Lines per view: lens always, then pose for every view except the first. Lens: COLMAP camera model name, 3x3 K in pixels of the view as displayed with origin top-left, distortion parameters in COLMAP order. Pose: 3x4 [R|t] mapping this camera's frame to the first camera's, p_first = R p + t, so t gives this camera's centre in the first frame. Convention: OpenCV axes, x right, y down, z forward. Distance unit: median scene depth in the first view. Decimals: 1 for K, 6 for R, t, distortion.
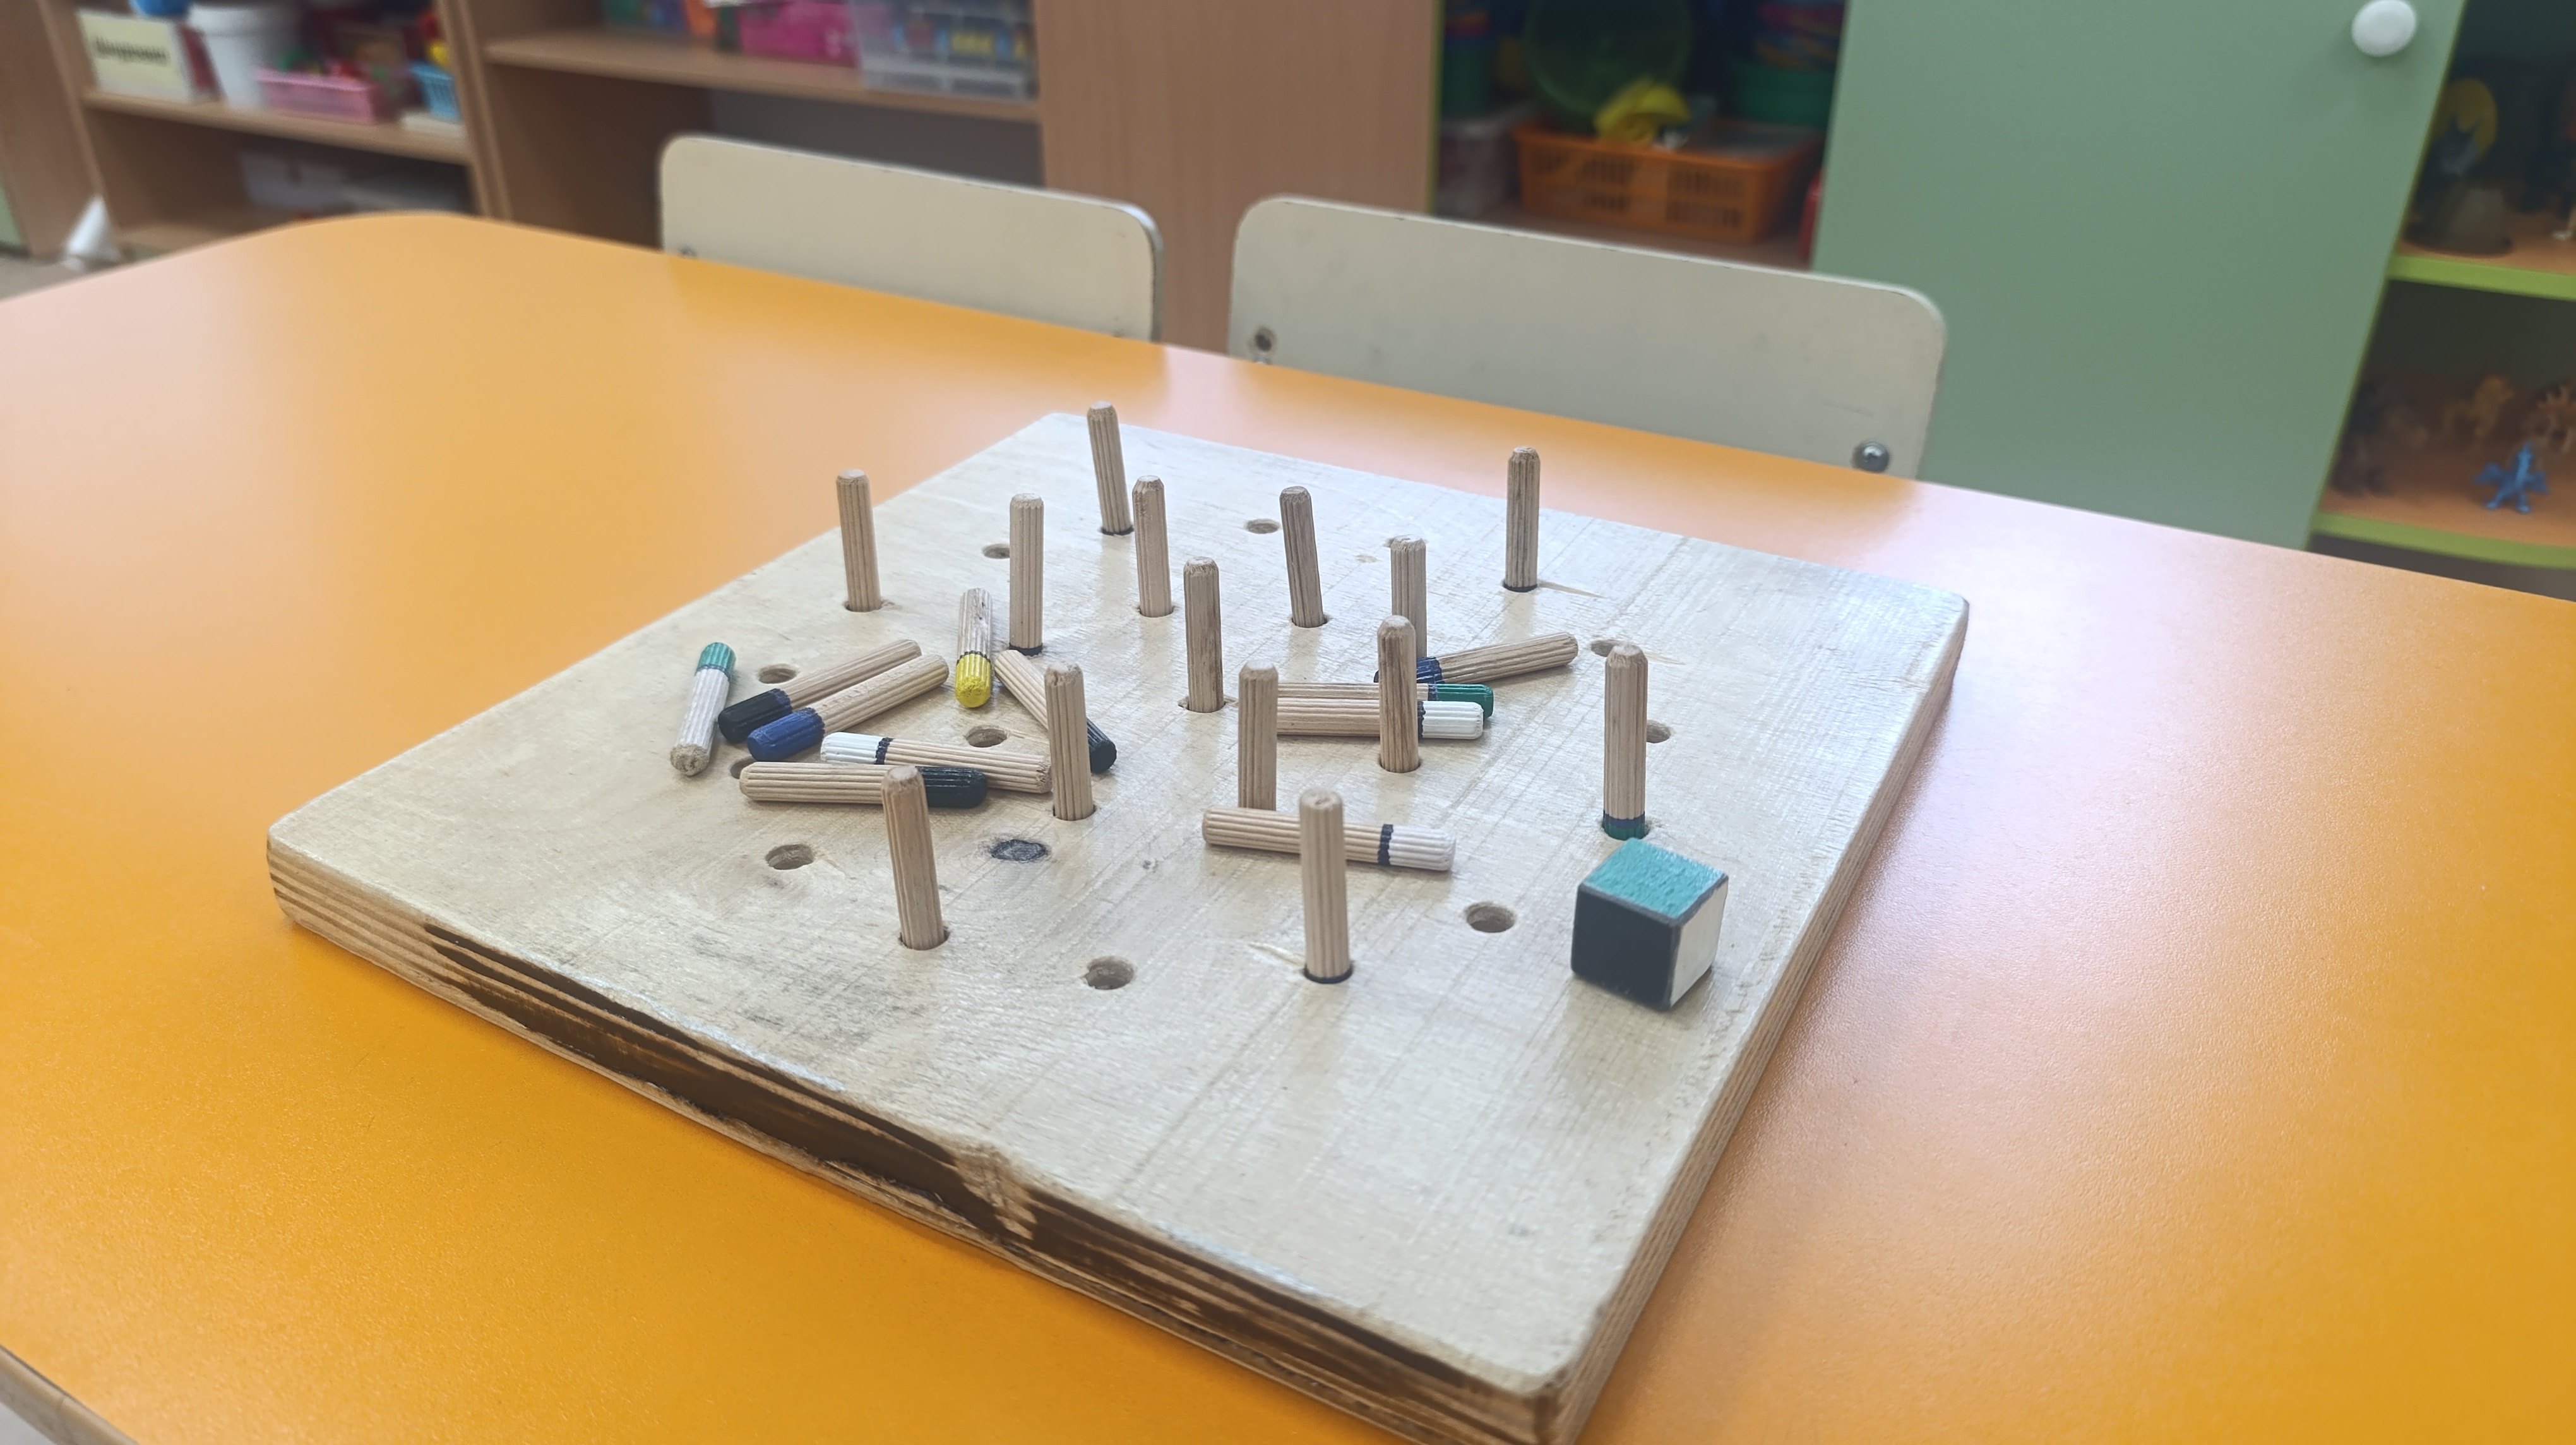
lens RADIAL K [[1771.3, 0, 1288.0], [0, 1771.3, 722.5], [0, 0, 1]] dist [0.051362, -0.087908]
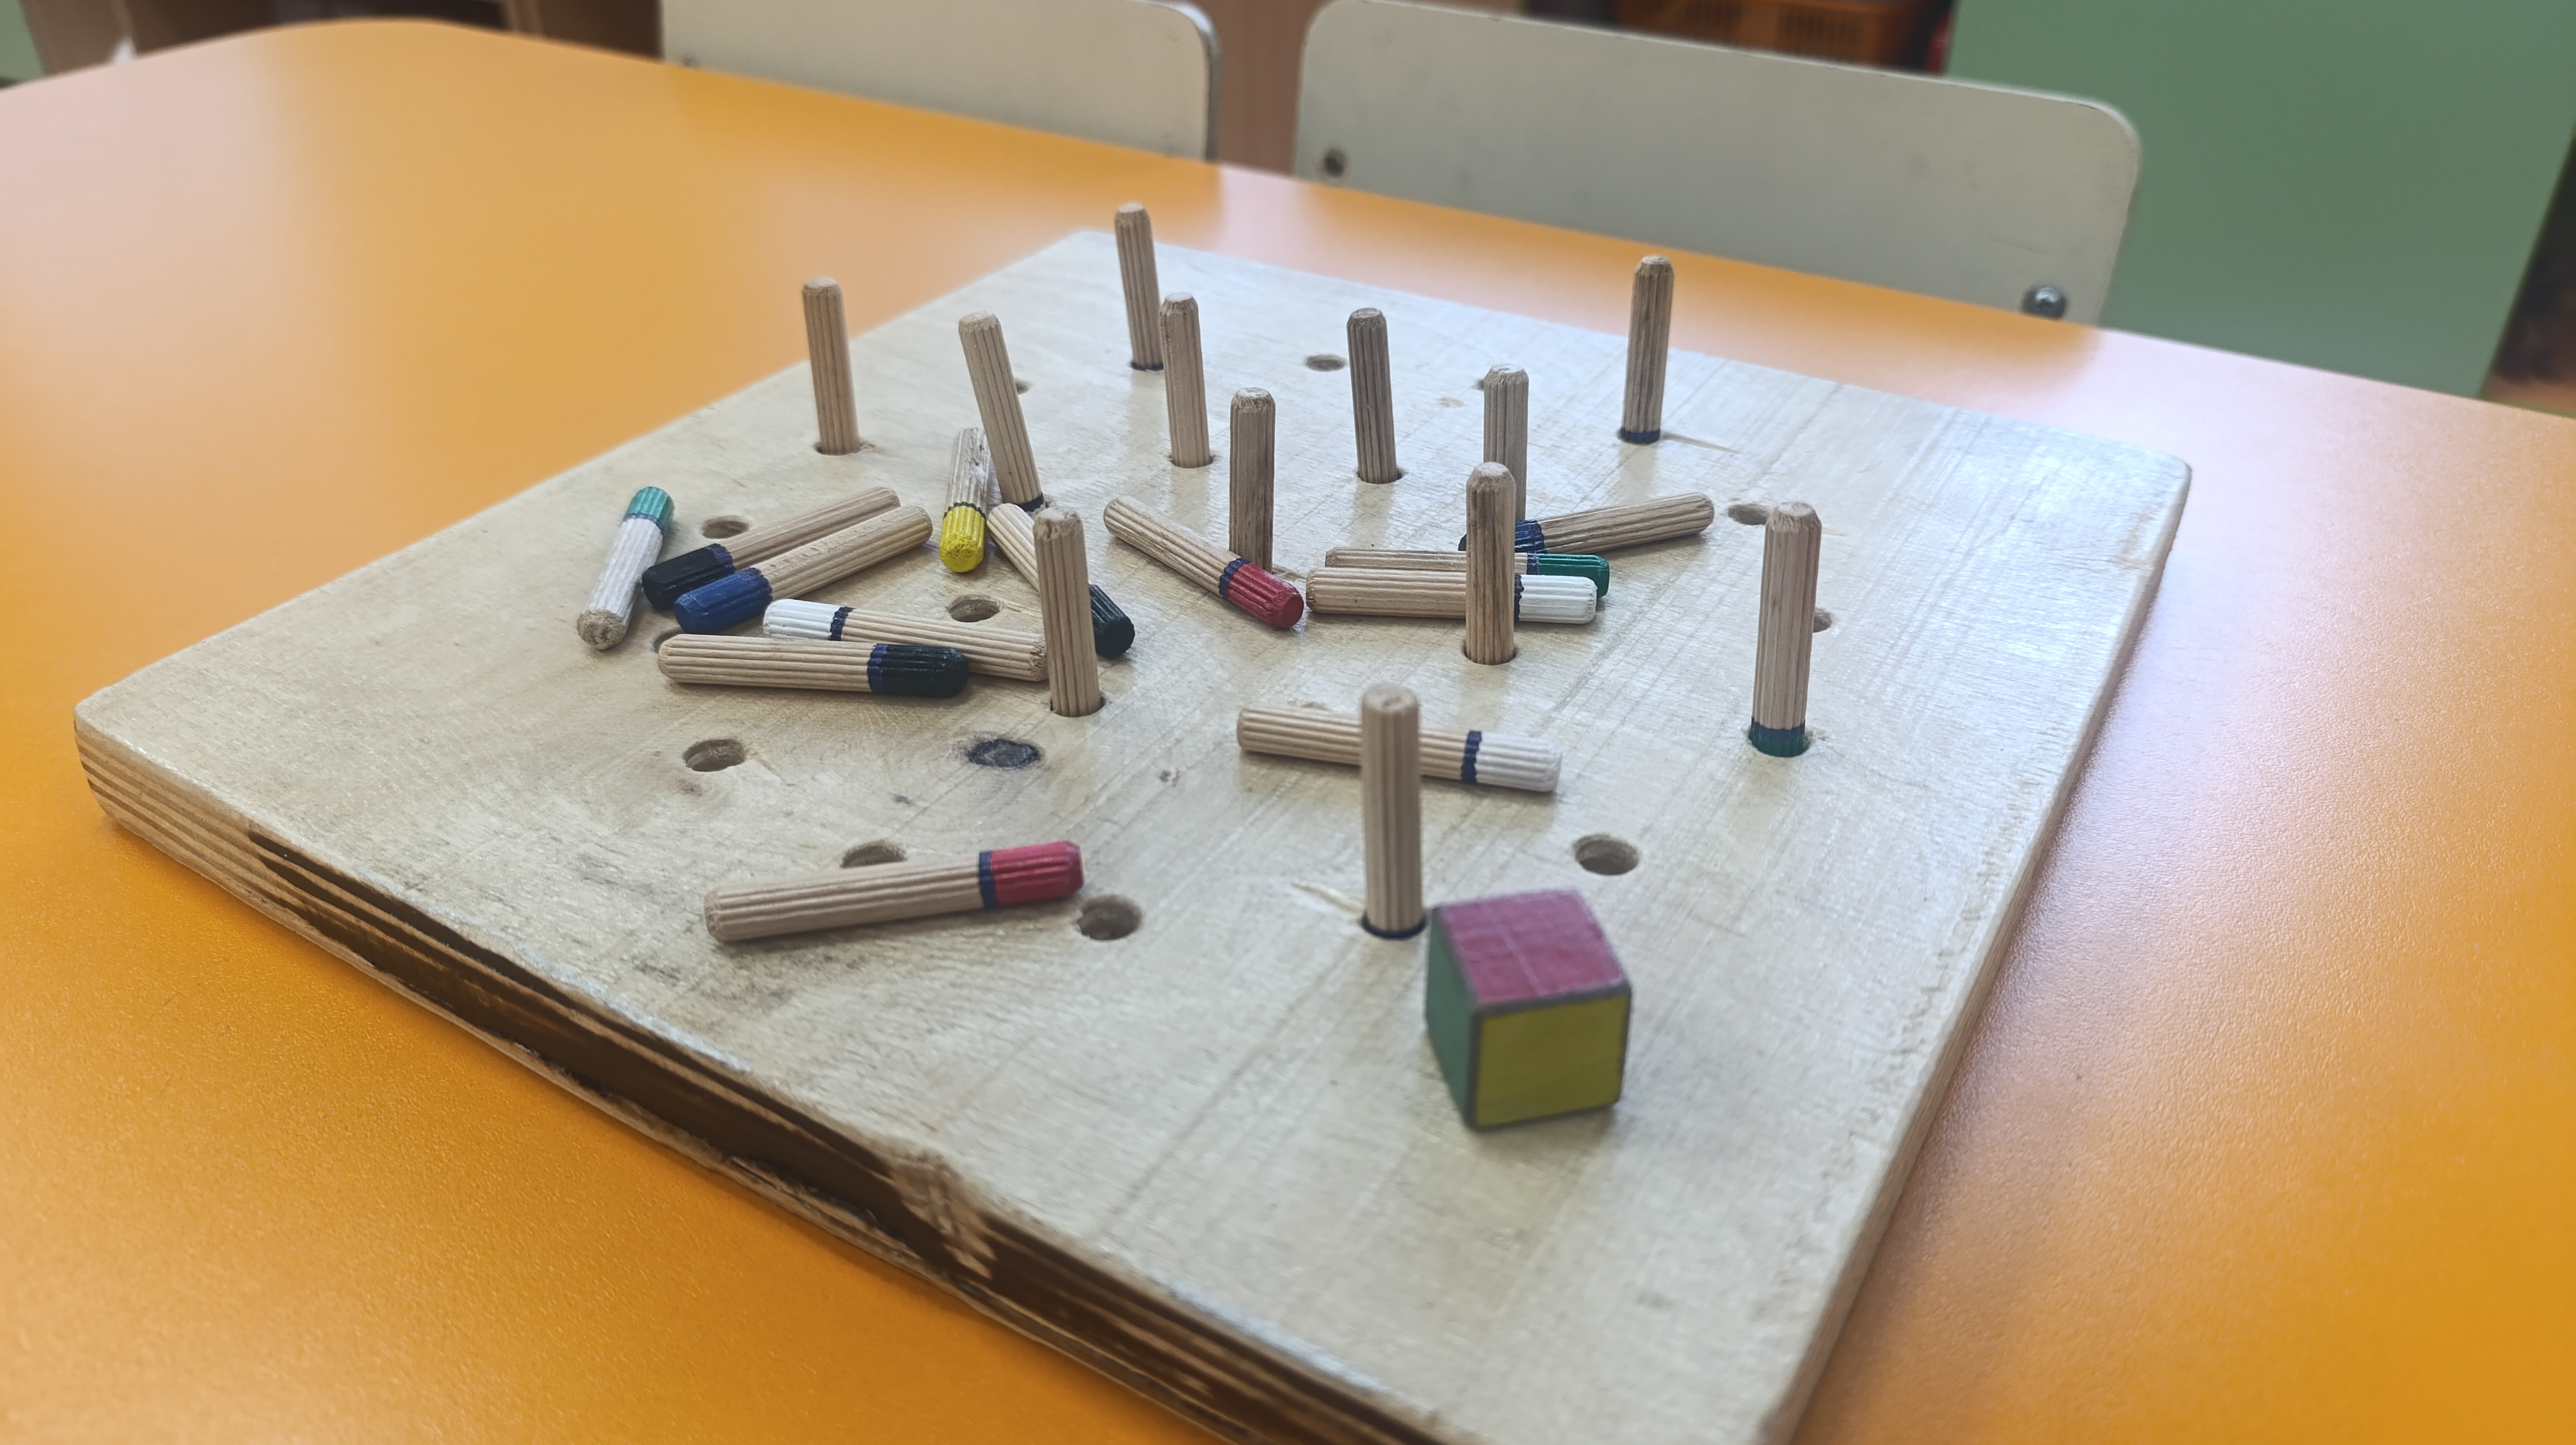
lens RADIAL K [[1771.3, 0, 1288.0], [0, 1771.3, 722.5], [0, 0, 1]] dist [0.051362, -0.087908]
pose [[0.999115, 0.021000, -0.036432, 0.002567], [-0.018617, 0.997740, 0.064559, 0.005257], [0.037705, -0.063824, 0.997249, 0.221430]]
